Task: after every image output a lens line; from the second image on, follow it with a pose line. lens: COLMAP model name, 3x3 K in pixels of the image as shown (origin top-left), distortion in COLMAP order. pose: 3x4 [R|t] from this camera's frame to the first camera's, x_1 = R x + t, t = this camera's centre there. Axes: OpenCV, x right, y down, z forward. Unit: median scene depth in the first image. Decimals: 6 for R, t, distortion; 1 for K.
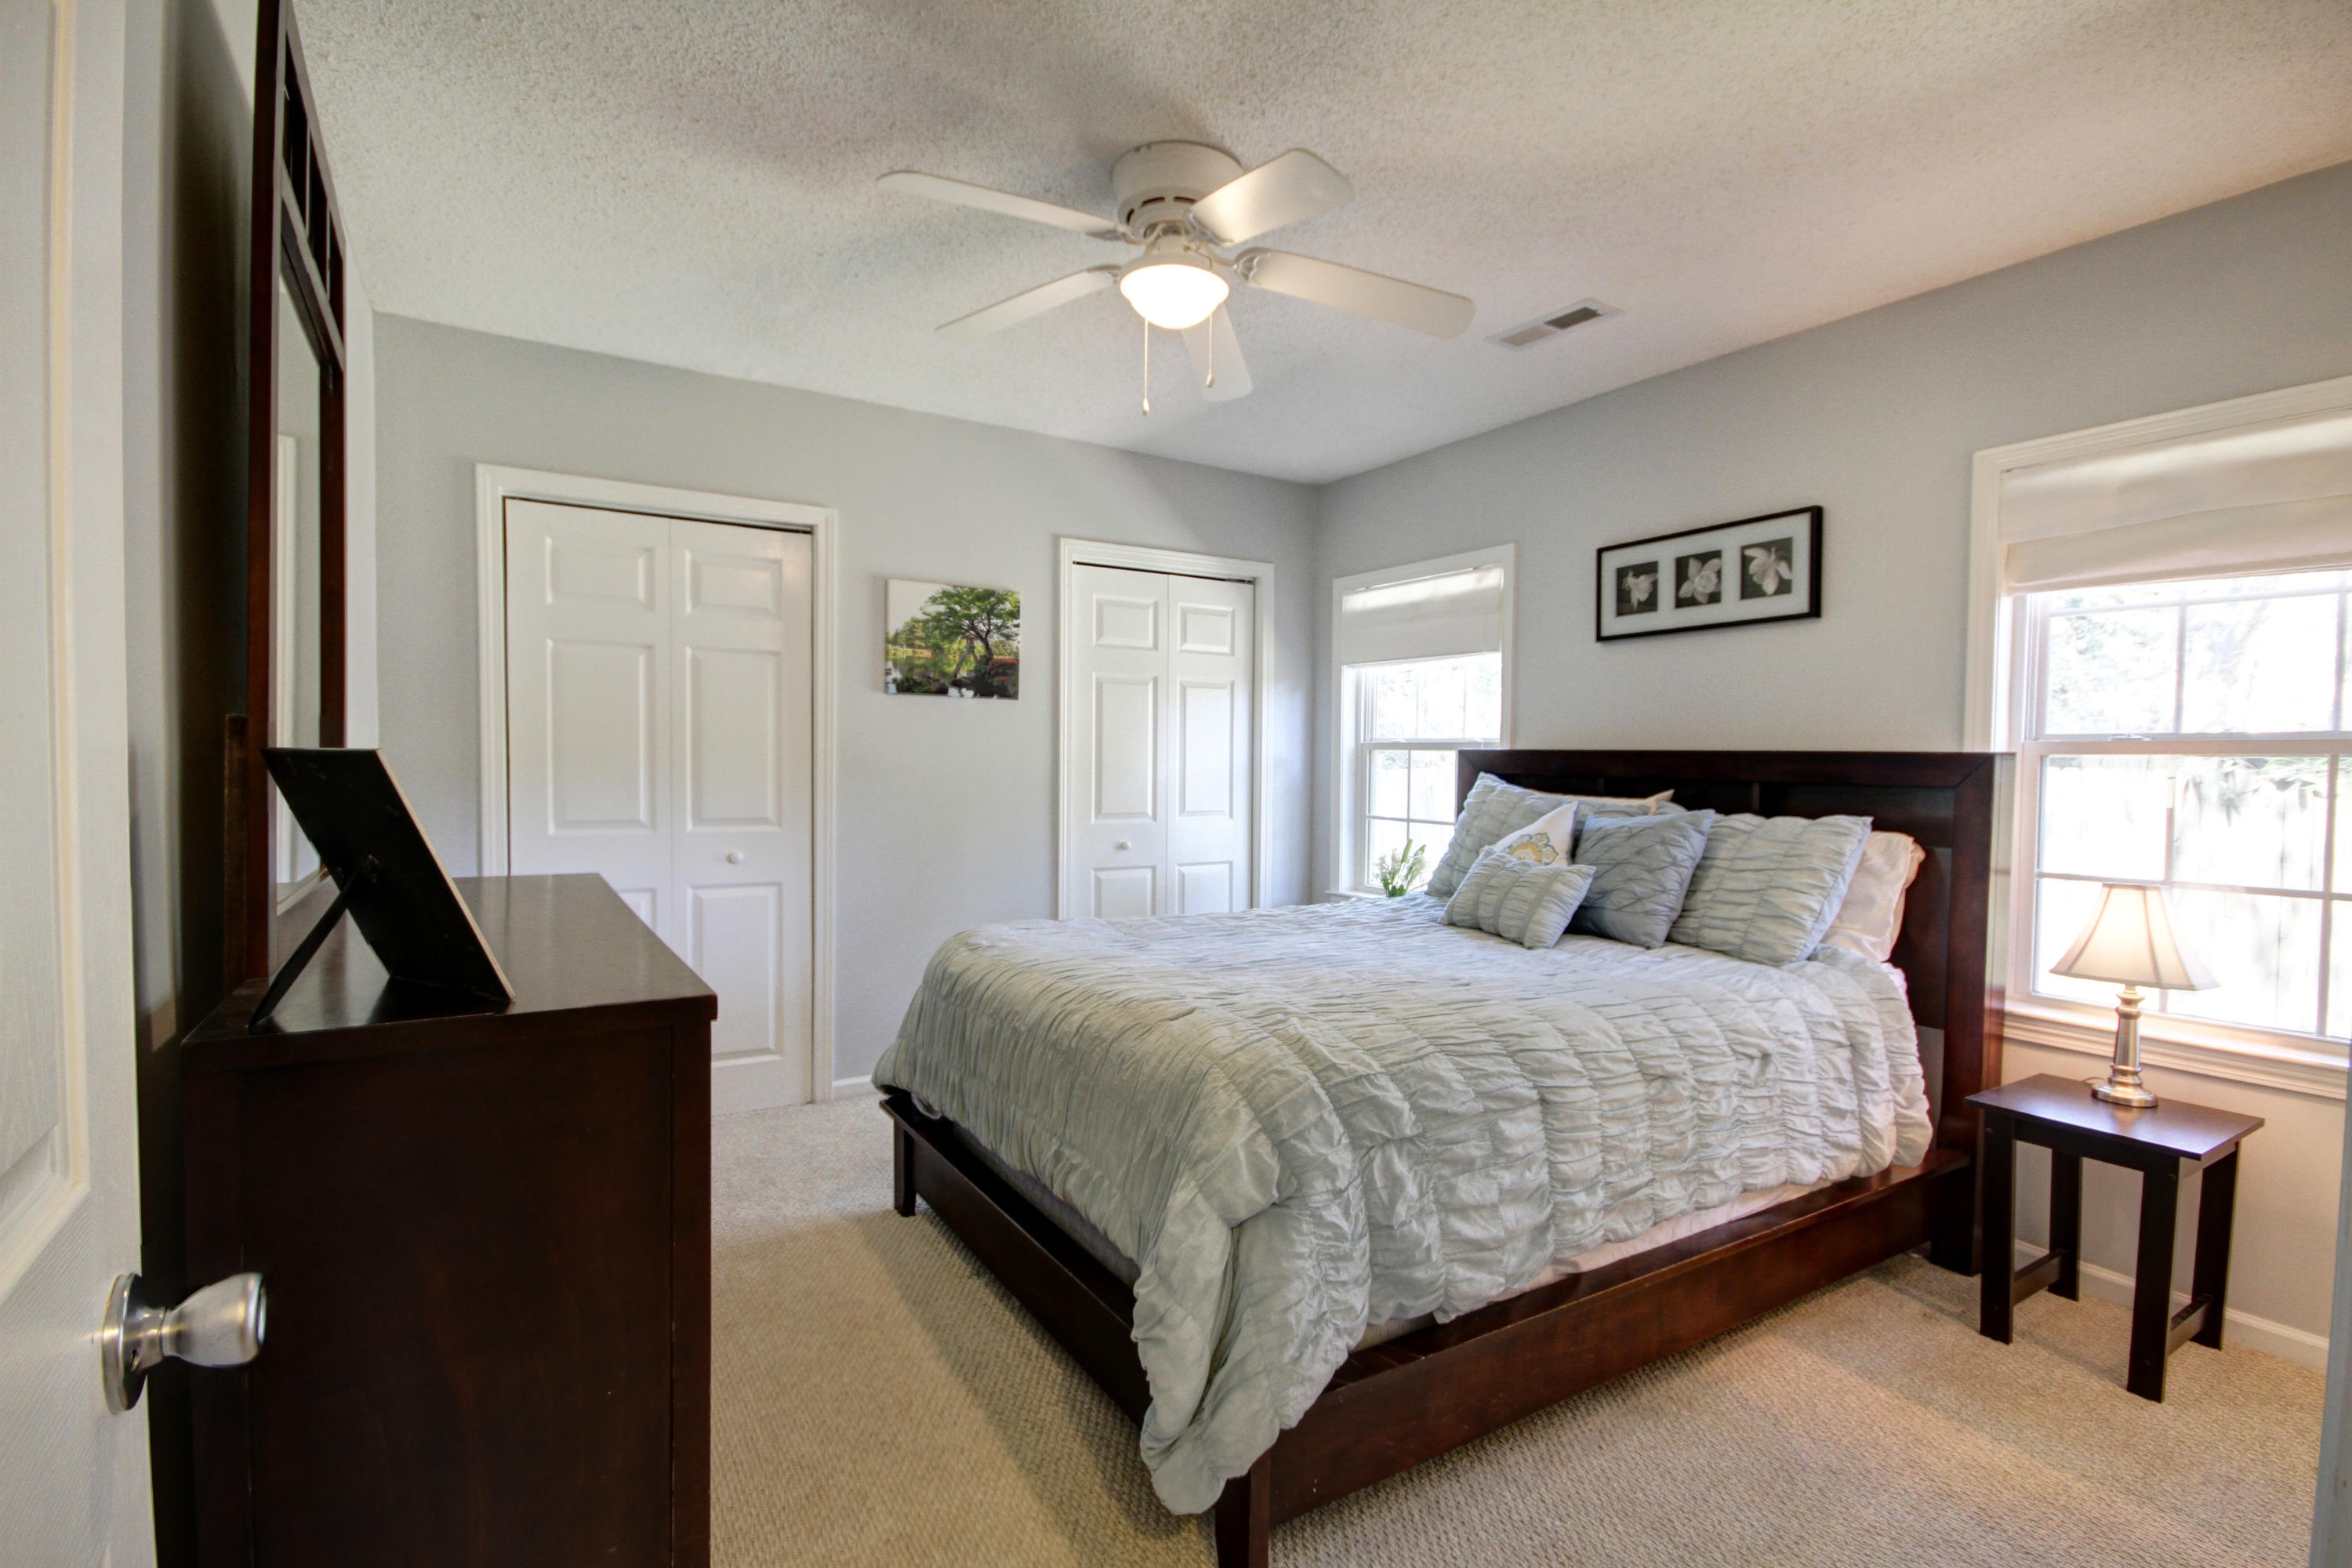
lens RADIAL K [[1087.9, 0, 1177.6], [0, 1087.9, 791.3], [0, 0, 1]] dist [0.005613, -0.010905]
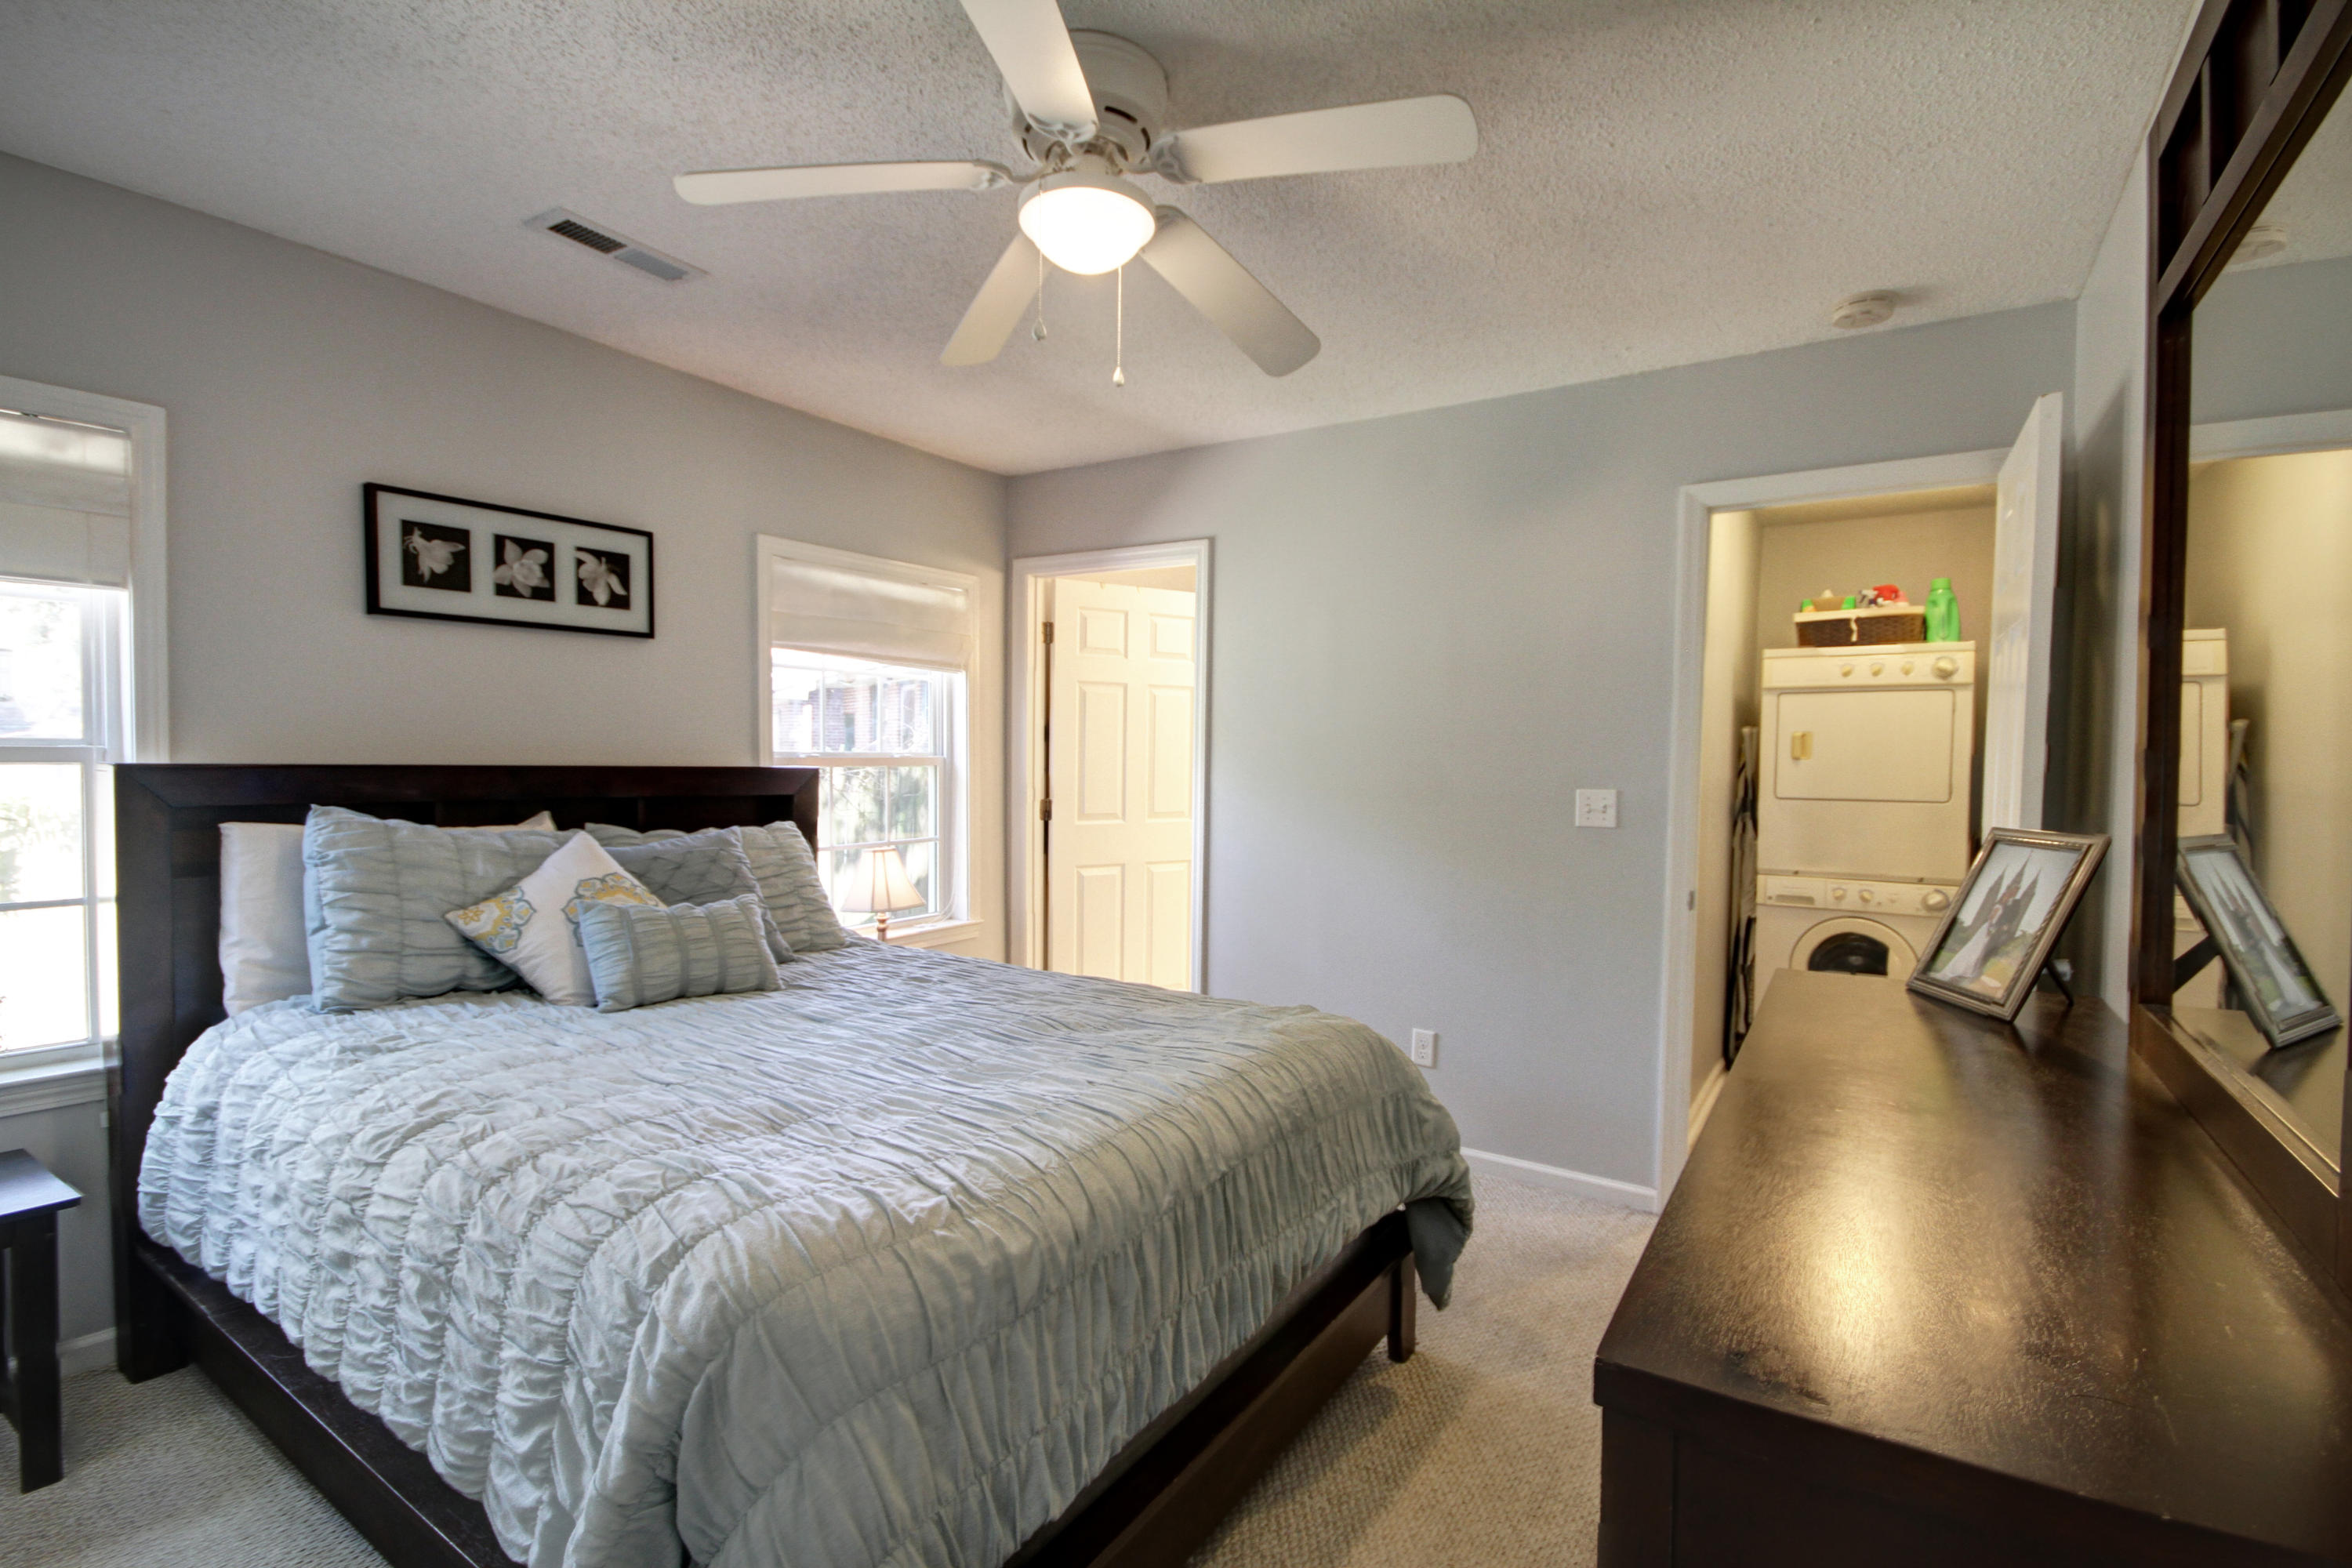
lens RADIAL K [[1087.9, 0, 1177.6], [0, 1087.9, 780.8], [0, 0, 1]] dist [0.005613, -0.010905]
pose [[-0.399987, -0.022916, 0.916234, -0.531118], [0.018914, 0.999268, 0.033250, -0.044362], [-0.916326, 0.030629, -0.399261, 0.878126]]
